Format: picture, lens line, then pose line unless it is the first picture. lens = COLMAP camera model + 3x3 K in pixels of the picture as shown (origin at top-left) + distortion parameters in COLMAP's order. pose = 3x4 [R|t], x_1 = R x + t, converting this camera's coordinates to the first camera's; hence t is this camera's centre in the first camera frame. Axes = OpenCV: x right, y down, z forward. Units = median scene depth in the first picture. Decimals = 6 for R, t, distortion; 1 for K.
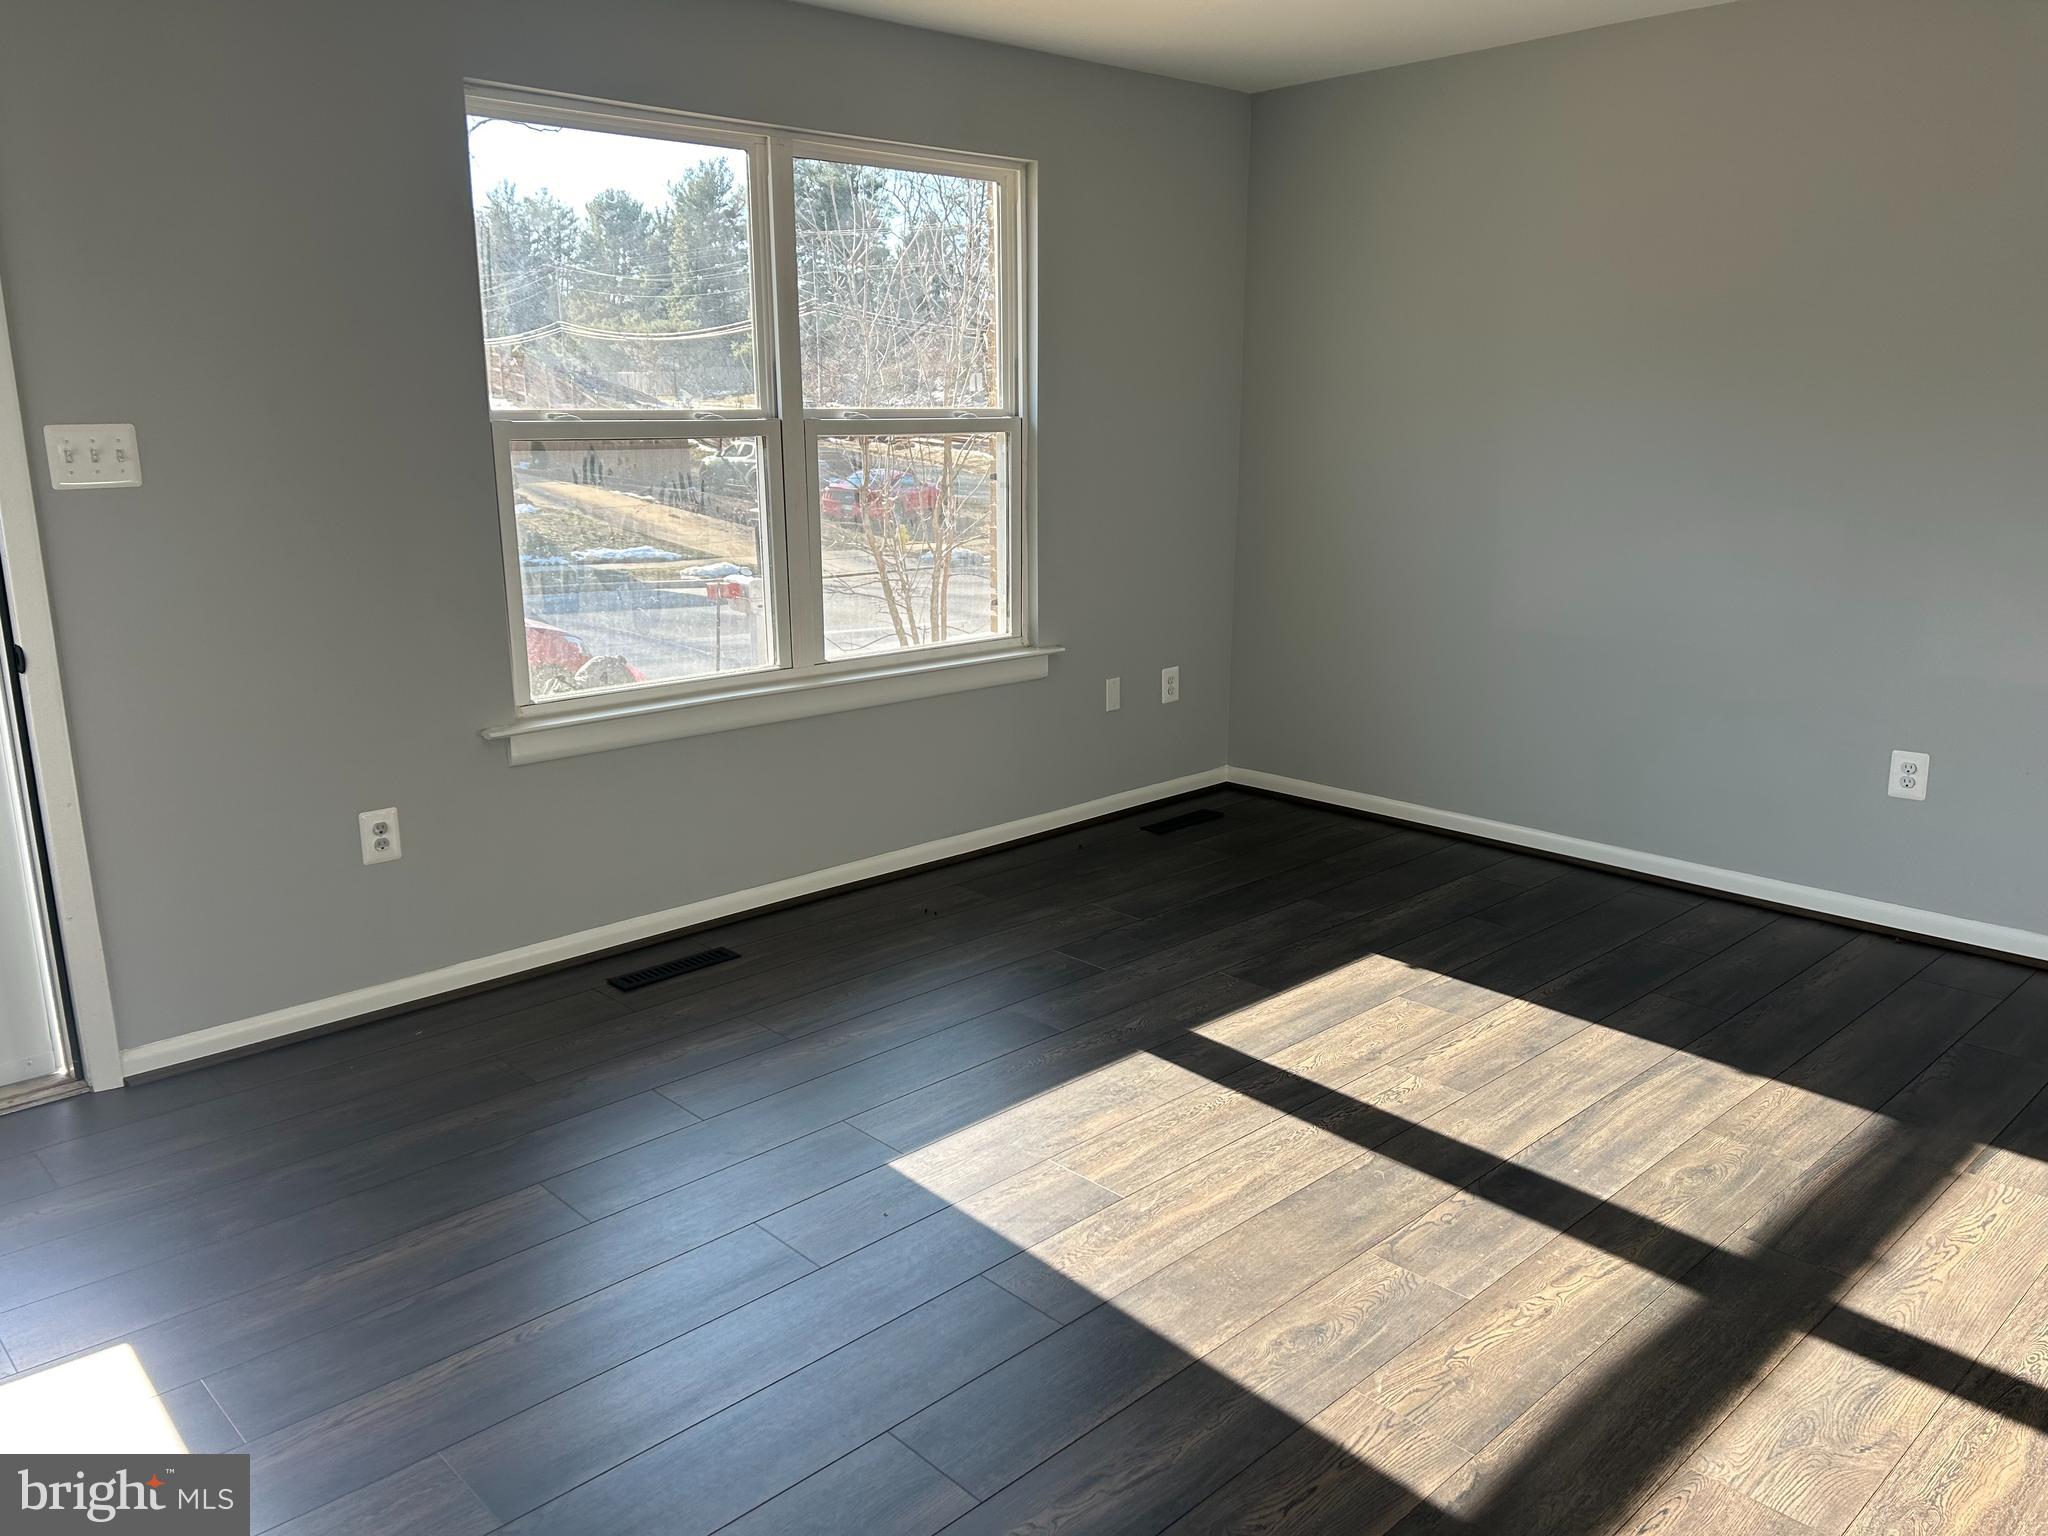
lens RADIAL K [[1538.2, 0, 1024.0], [0, 1538.2, 768.0], [0, 0, 1]] dist [0.075919, -0.104162]
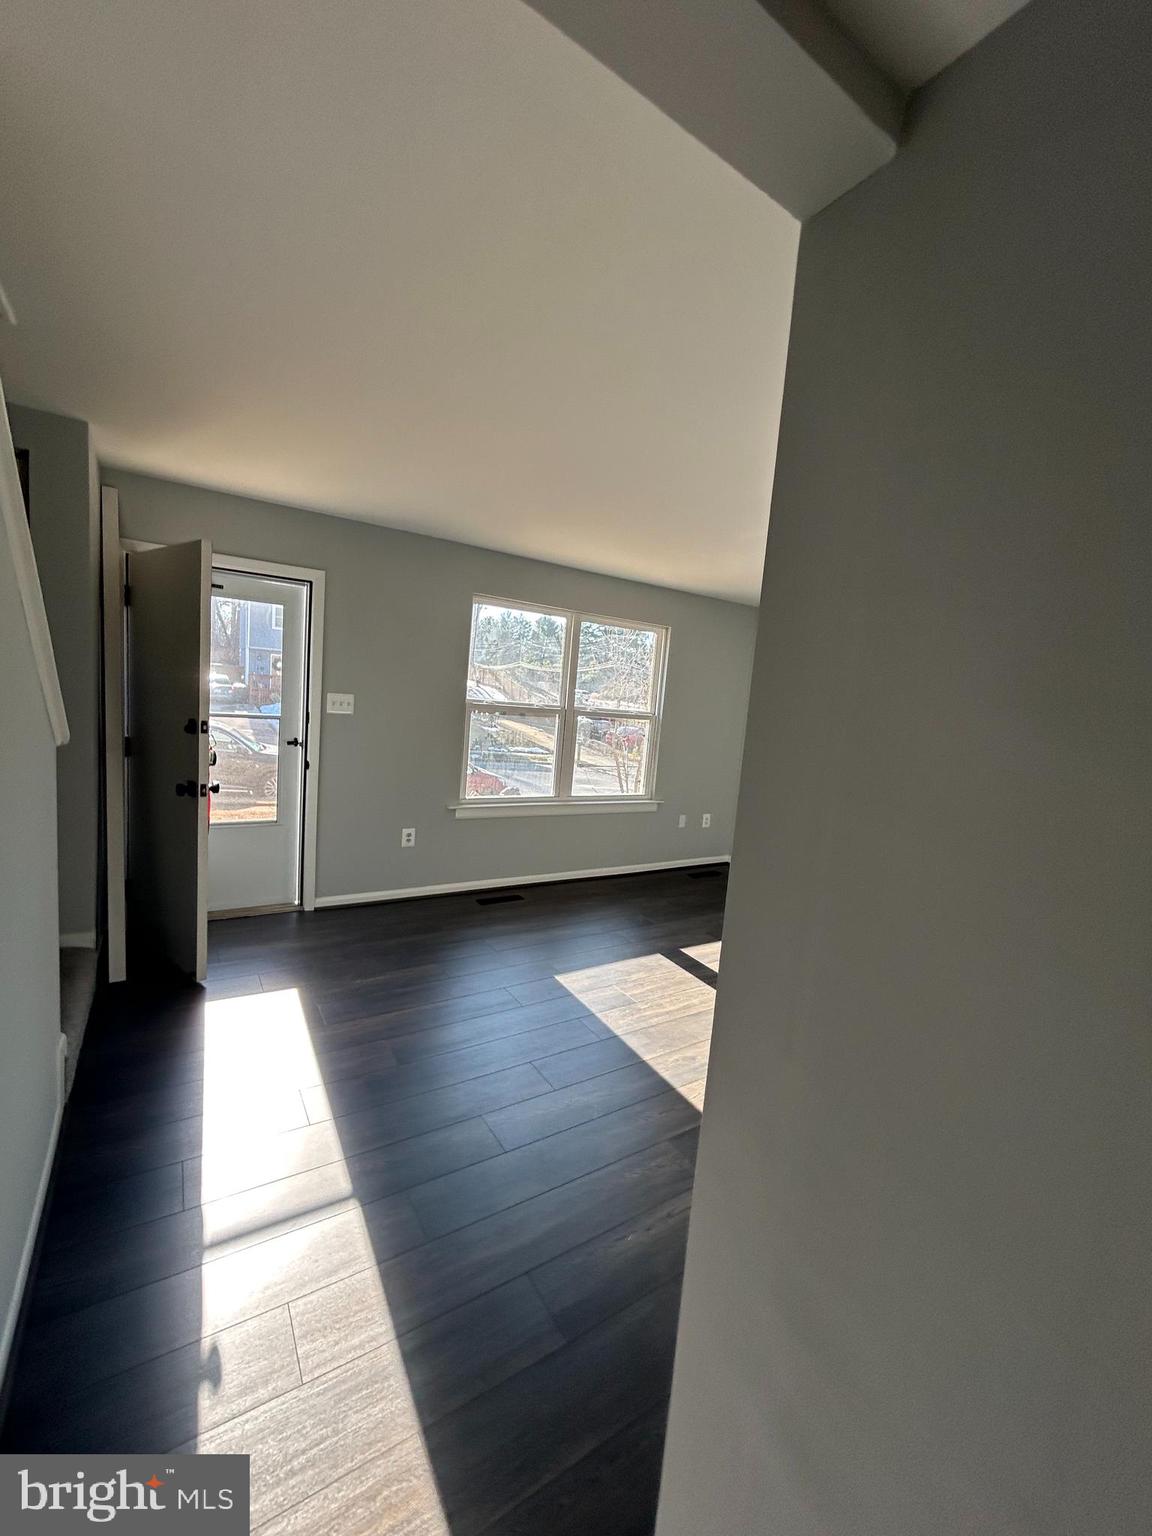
lens RADIAL K [[625.6, 0, 576.0], [0, 625.6, 768.0], [0, 0, 1]] dist [0.009933, 0.000030]
pose [[0.978394, 0.105200, -0.177982, 0.081700], [-0.126549, 0.985484, -0.113164, 0.007481], [0.163493, 0.133242, 0.977505, -0.106100]]
